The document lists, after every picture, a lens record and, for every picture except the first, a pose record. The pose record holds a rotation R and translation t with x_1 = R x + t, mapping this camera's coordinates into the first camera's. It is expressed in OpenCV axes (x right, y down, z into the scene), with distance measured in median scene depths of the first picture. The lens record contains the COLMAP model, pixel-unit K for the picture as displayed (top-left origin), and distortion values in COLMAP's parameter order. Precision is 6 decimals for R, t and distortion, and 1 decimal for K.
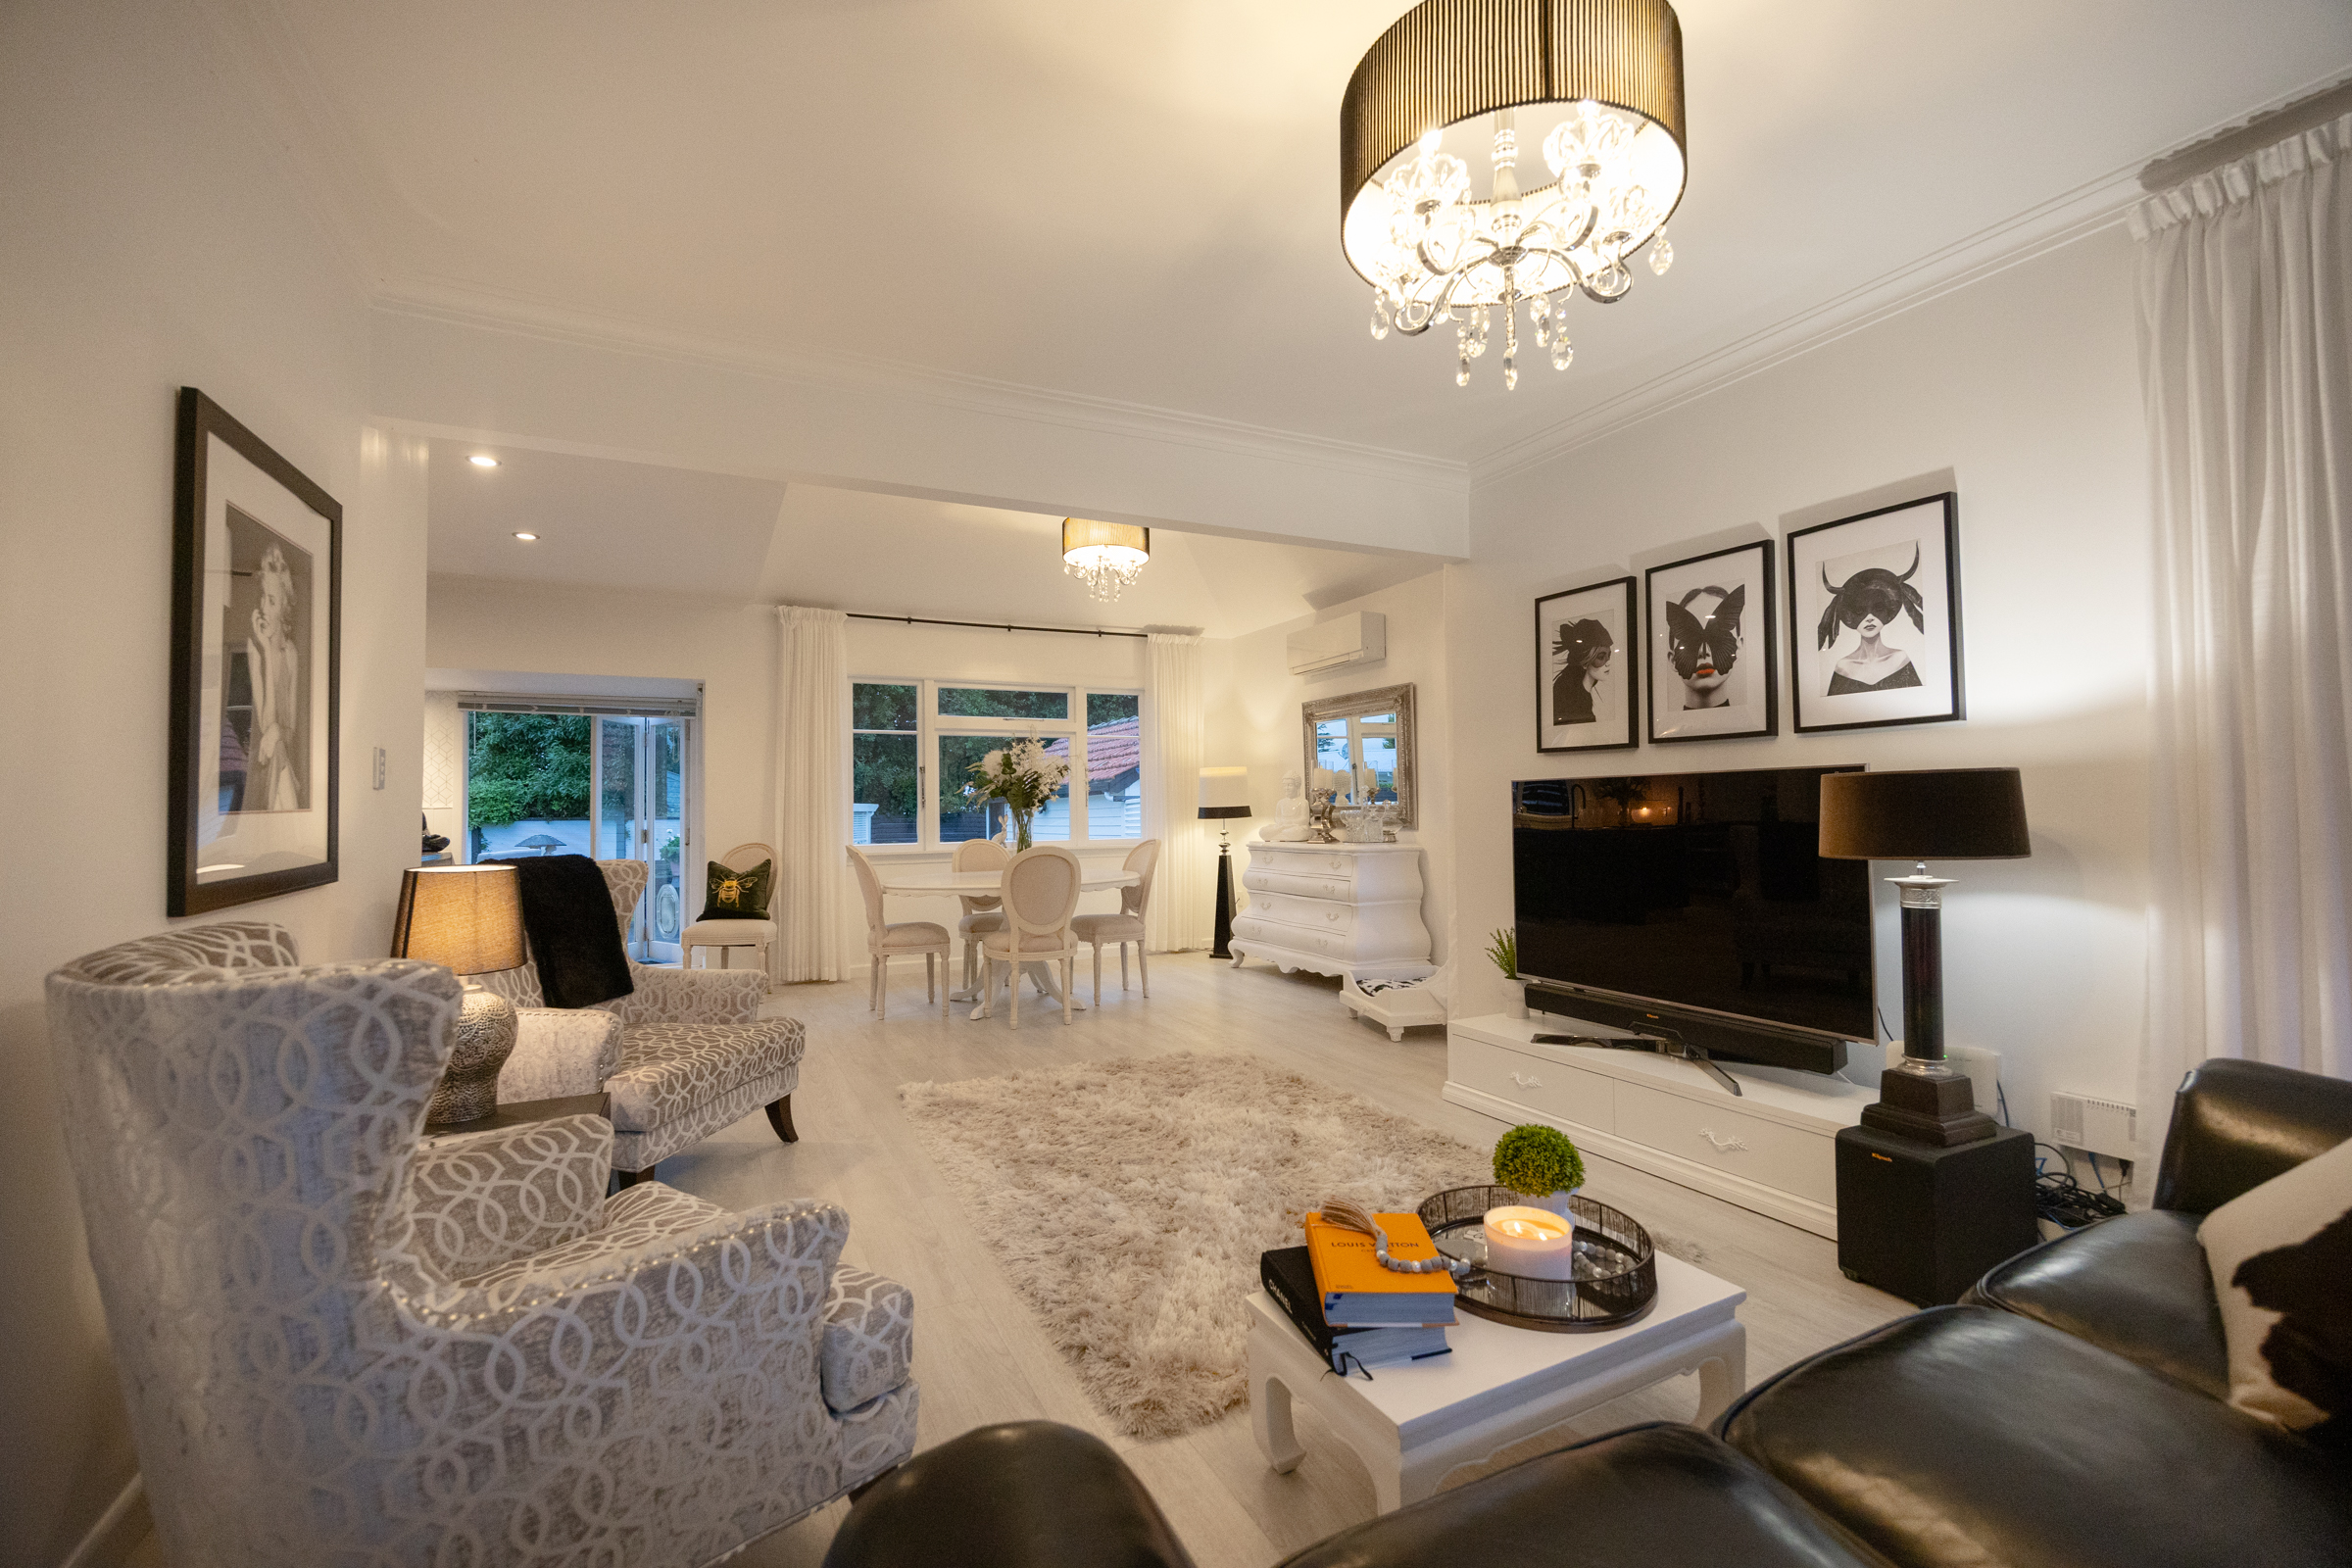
lens RADIAL K [[990.7, 0, 1186.9], [0, 990.7, 787.8], [0, 0, 1]] dist [0.000035, -0.000021]
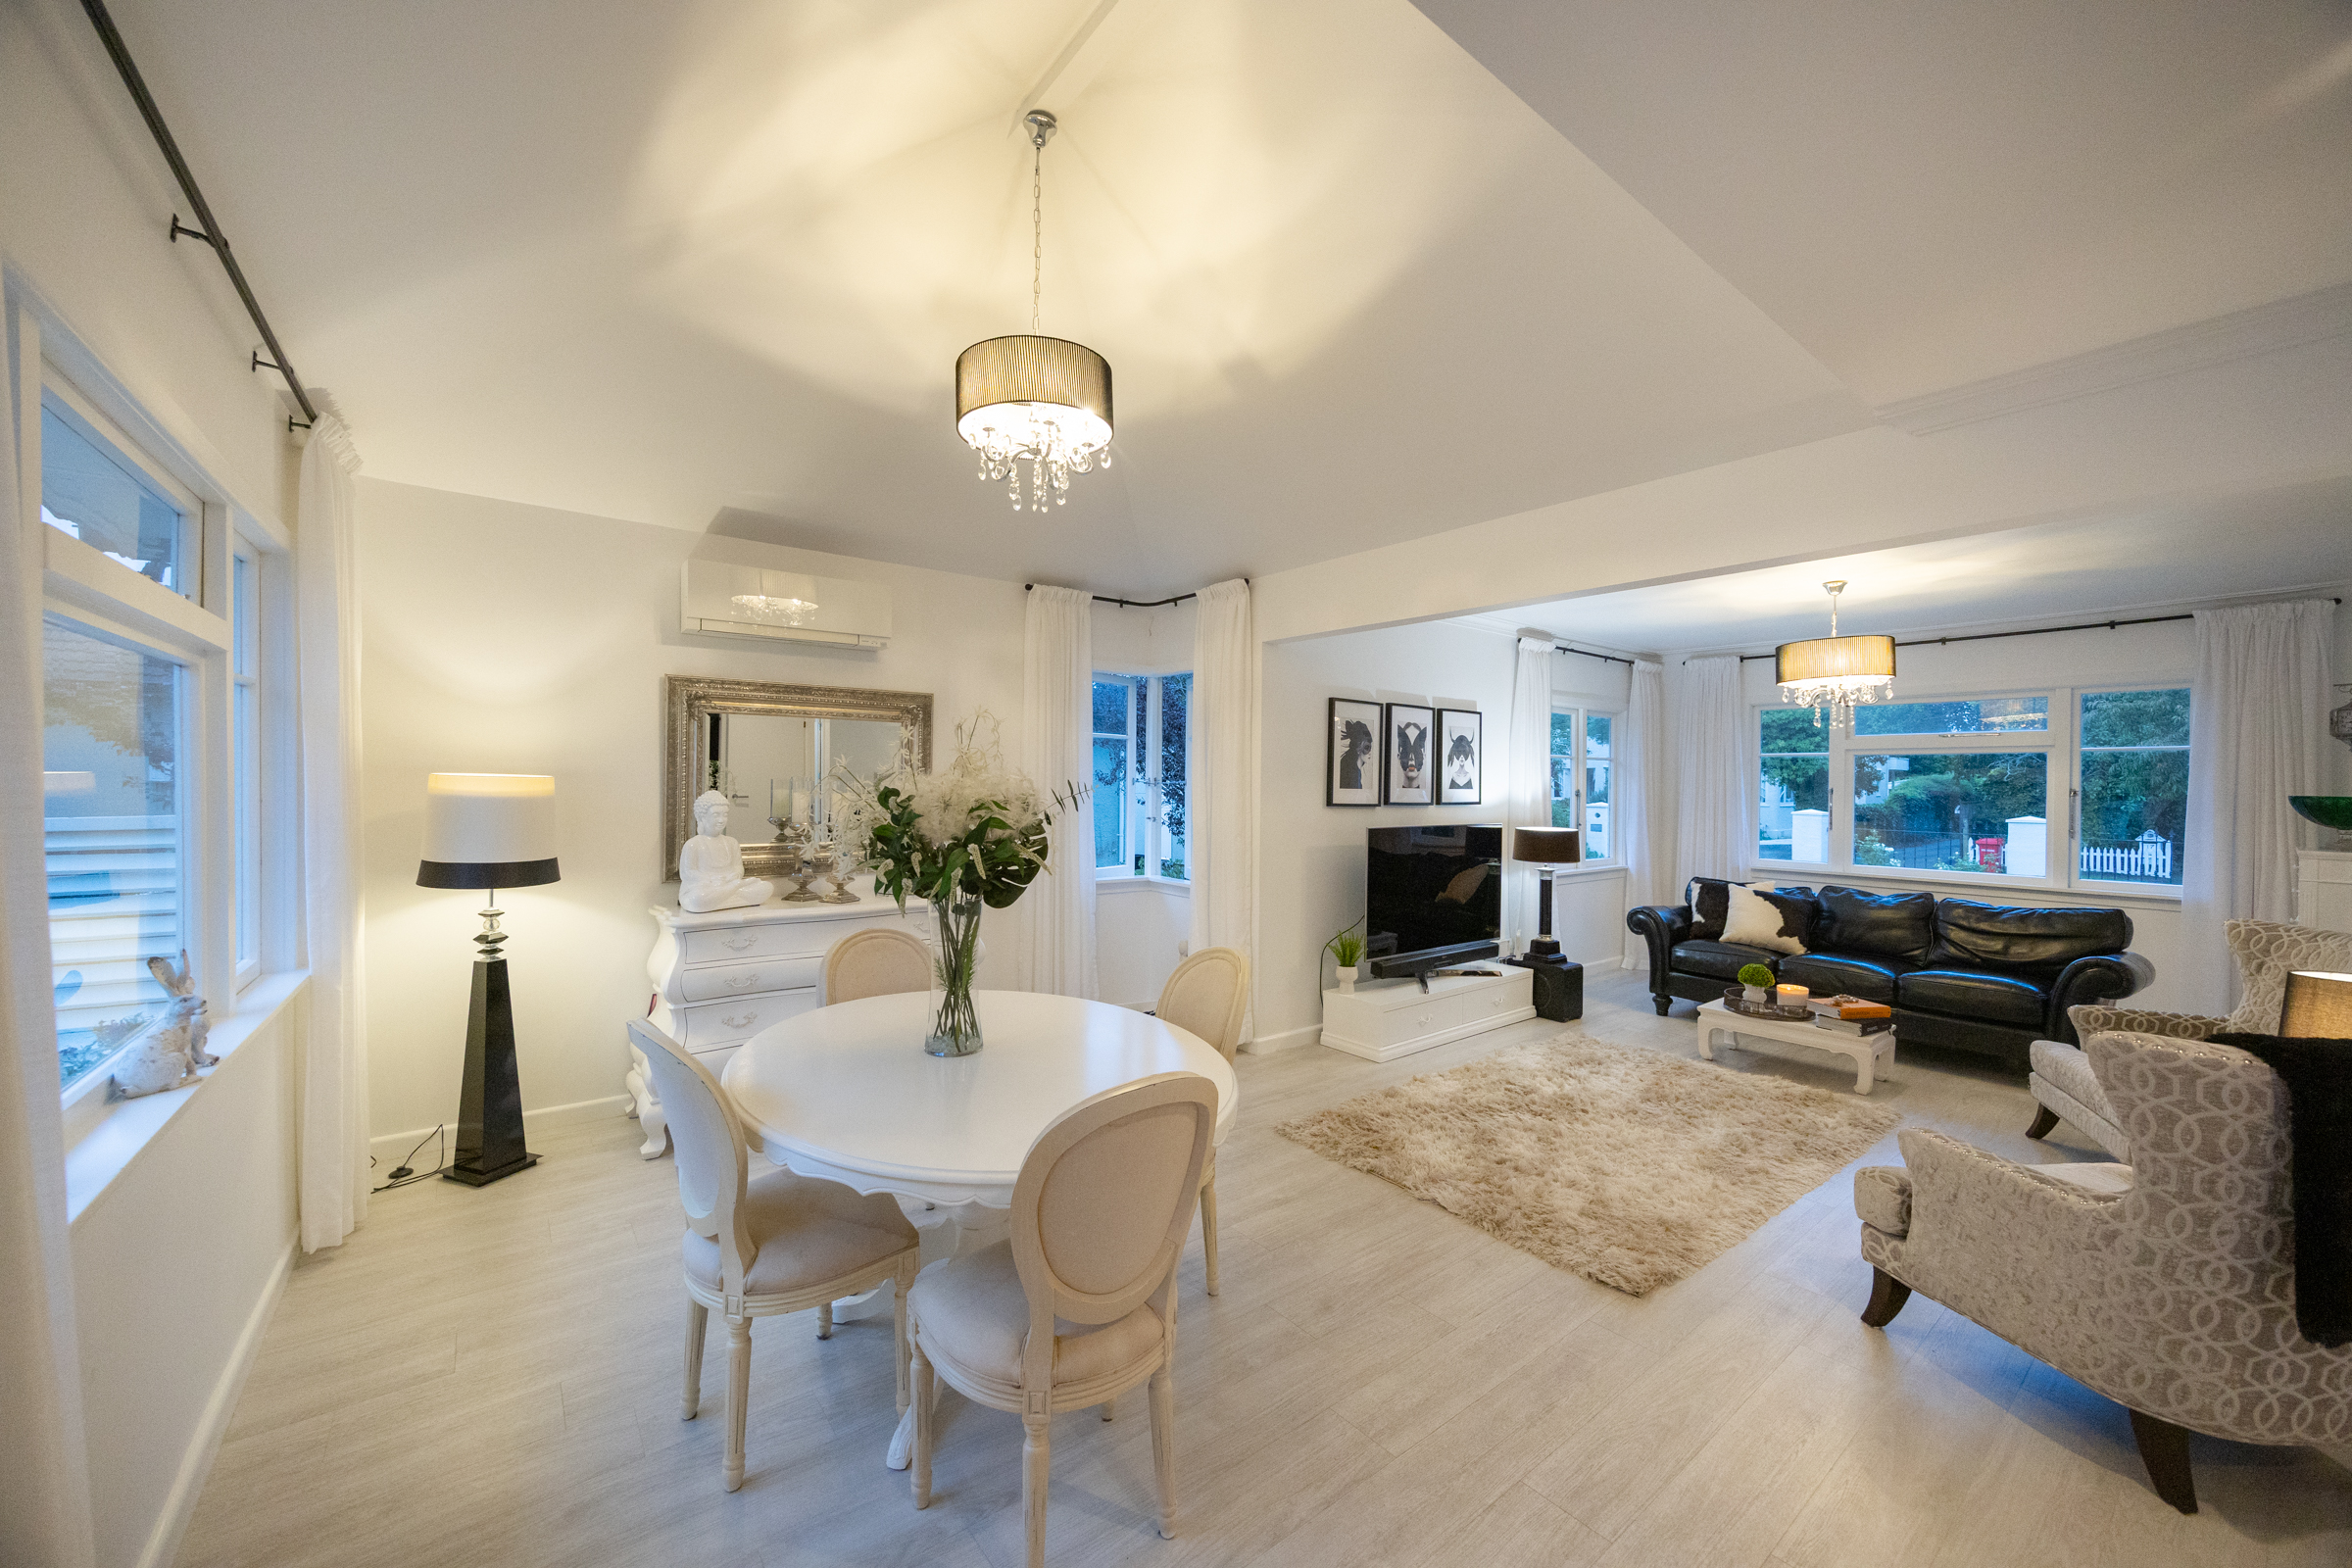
lens RADIAL K [[897.6, 0, 1176.0], [0, 897.6, 784.0], [0, 0, 1]] dist [-0.000084, -0.000675]
pose [[-0.192572, 0.008584, 0.981245, -1.032465], [-0.033421, 0.999324, -0.015302, -0.047690], [-0.980714, -0.035741, -0.192155, 1.748849]]
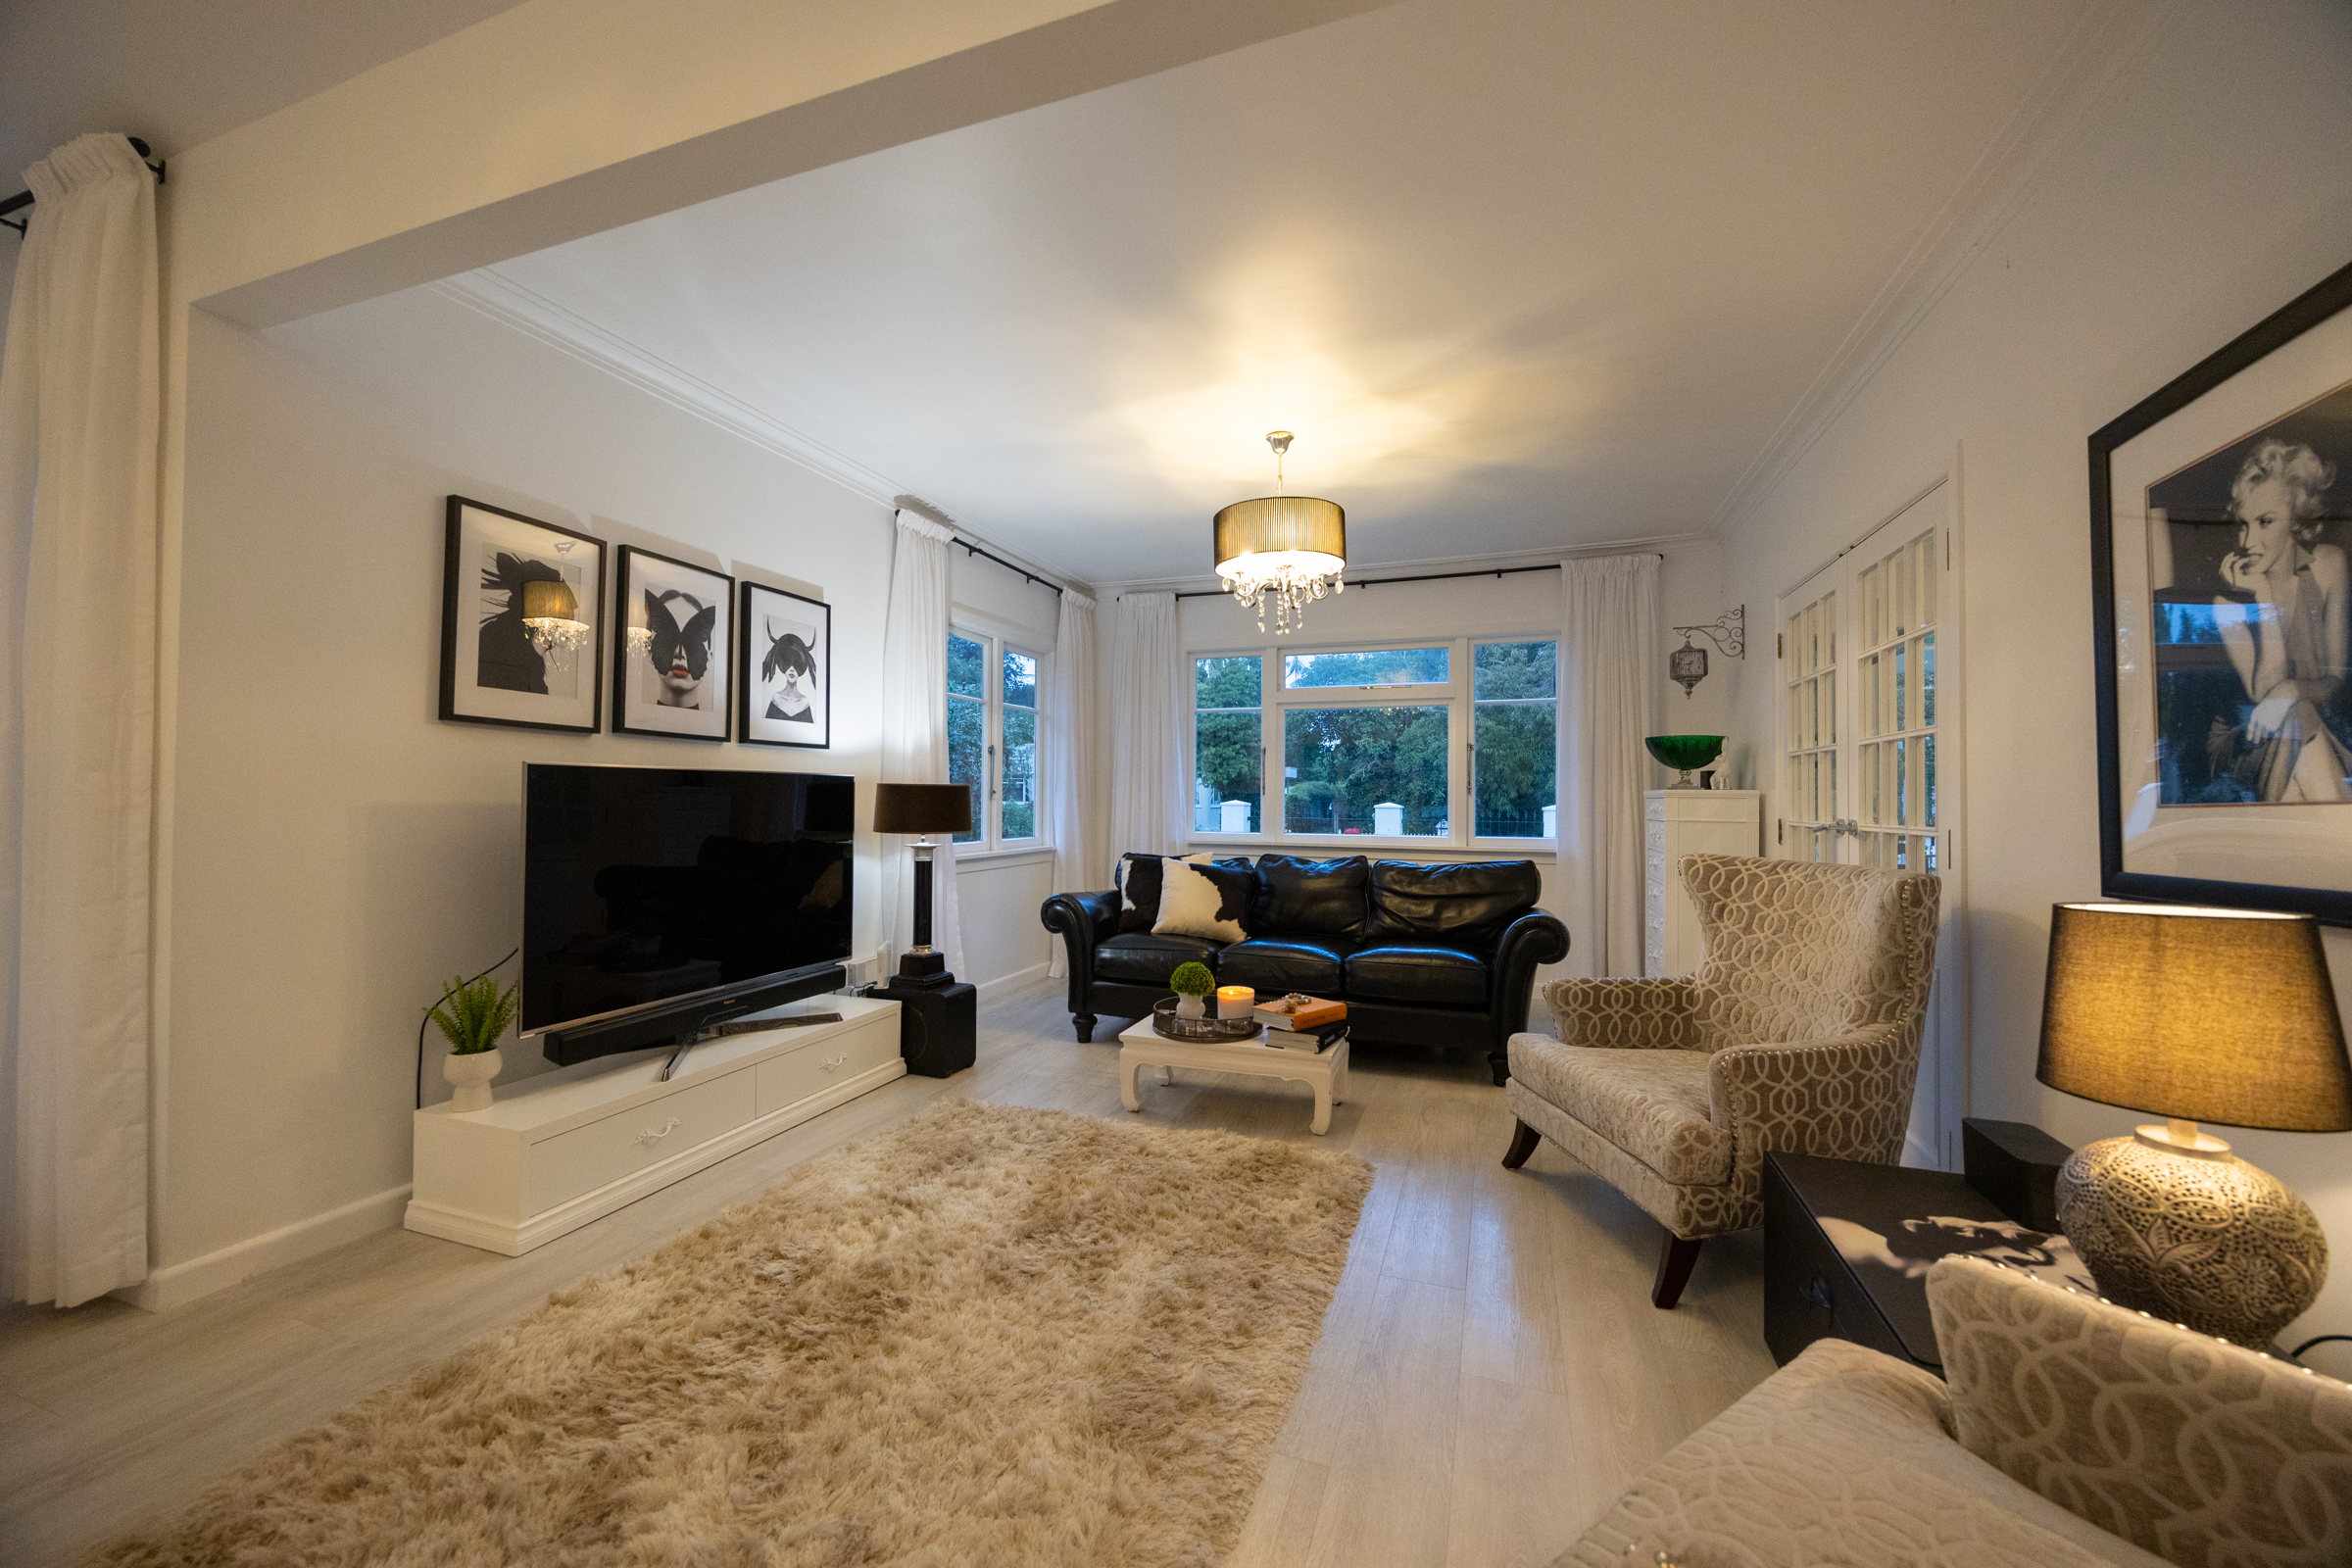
lens RADIAL K [[897.6, 0, 1176.0], [0, 897.6, 784.0], [0, 0, 1]] dist [-0.000084, -0.000675]
pose [[-0.681323, 0.020701, 0.731690, -0.522611], [-0.016426, 0.998916, -0.043557, 0.032701], [-0.731799, -0.041696, -0.680244, 1.254200]]
